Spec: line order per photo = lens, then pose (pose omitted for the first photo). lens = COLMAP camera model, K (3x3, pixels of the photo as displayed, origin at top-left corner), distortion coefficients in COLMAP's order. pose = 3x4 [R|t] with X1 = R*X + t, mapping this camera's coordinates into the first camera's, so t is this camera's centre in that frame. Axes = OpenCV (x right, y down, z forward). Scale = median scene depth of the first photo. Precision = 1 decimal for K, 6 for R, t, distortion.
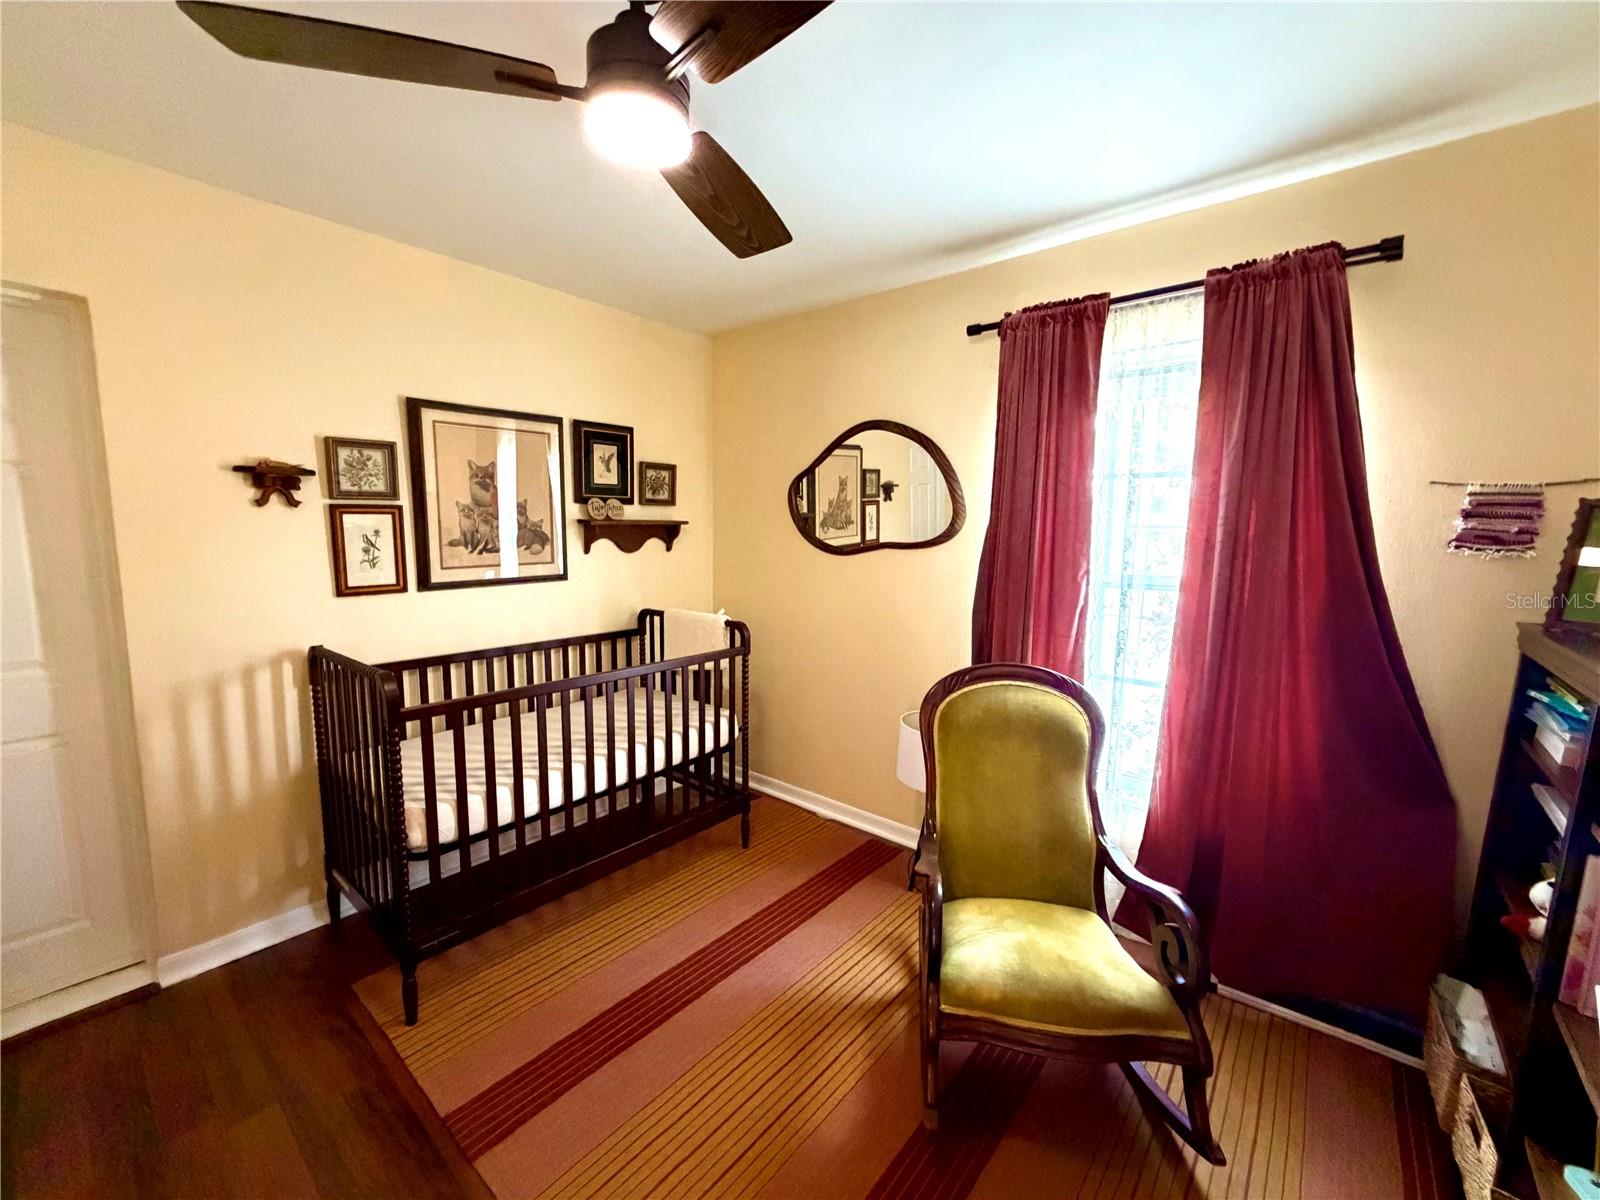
lens RADIAL K [[639.8, 0, 799.7], [0, 639.8, 598.7], [0, 0, 1]] dist [-0.000483, 0.000045]
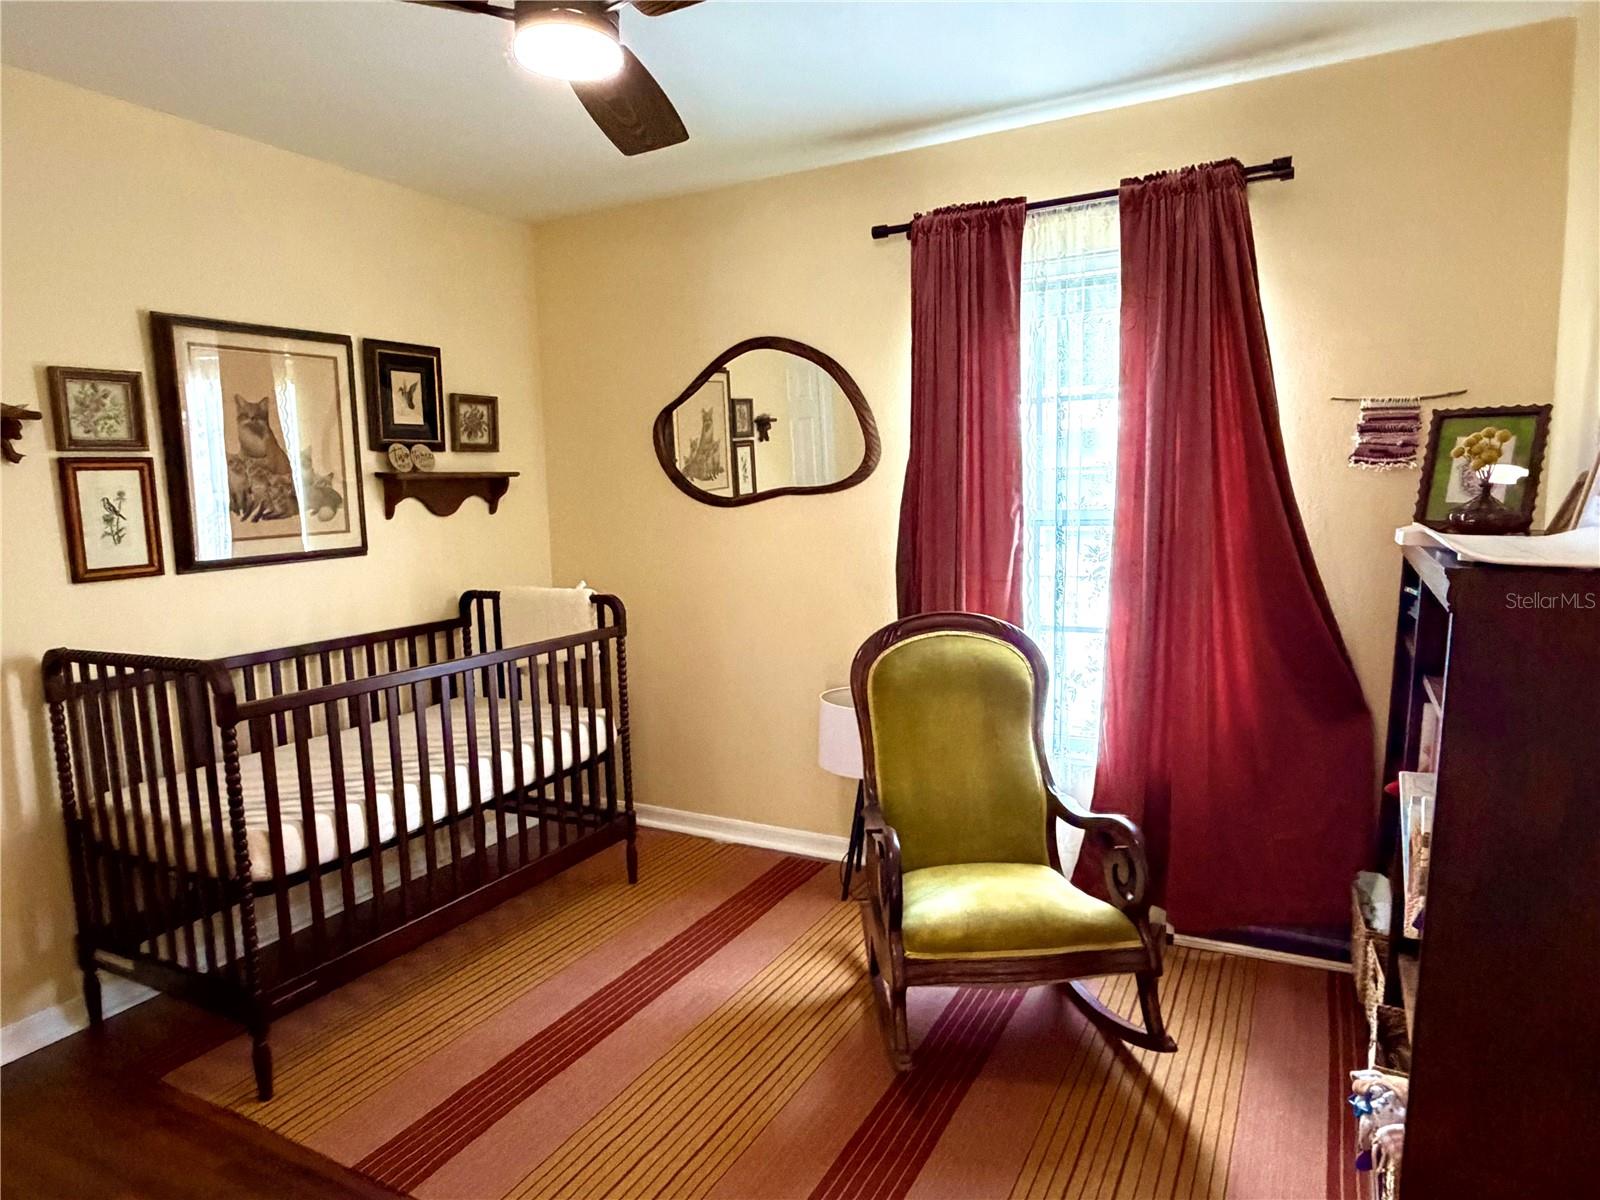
lens RADIAL K [[971.0, 0, 800.6], [0, 971.0, 604.9], [0, 0, 1]] dist [-0.001205, -0.000991]
pose [[0.977832, -0.061521, 0.200151, -0.134443], [0.060088, 0.998105, 0.013232, 0.059876], [-0.200586, -0.000912, 0.979676, -0.276455]]
